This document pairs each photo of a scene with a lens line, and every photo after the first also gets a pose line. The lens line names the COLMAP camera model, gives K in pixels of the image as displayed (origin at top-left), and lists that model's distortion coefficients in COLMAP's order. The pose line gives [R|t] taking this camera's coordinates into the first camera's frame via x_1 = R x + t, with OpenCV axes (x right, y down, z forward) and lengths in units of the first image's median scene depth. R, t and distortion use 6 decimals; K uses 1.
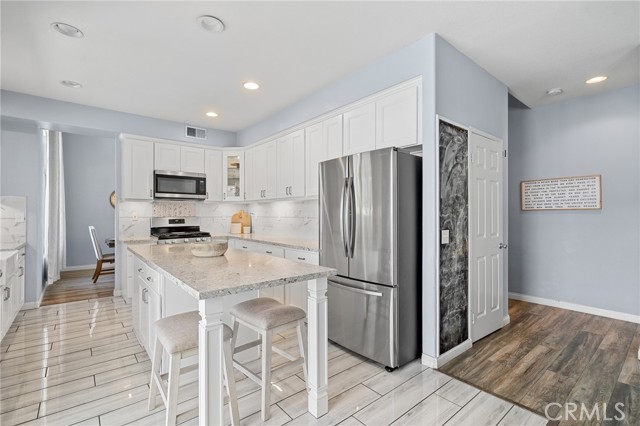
lens RADIAL K [[295.1, 0, 318.4], [0, 295.1, 210.9], [0, 0, 1]] dist [-0.003944, -0.000533]
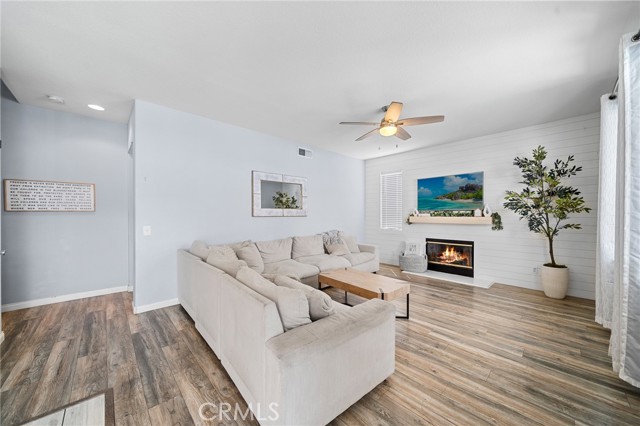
lens RADIAL K [[234.0, 0, 314.4], [0, 234.0, 214.7], [0, 0, 1]] dist [0.002864, 0.000194]
pose [[-0.055732, 0.001430, 0.998445, -0.109321], [-0.008174, 0.999965, -0.001889, 0.003179], [-0.998412, -0.008267, -0.055719, 0.141768]]
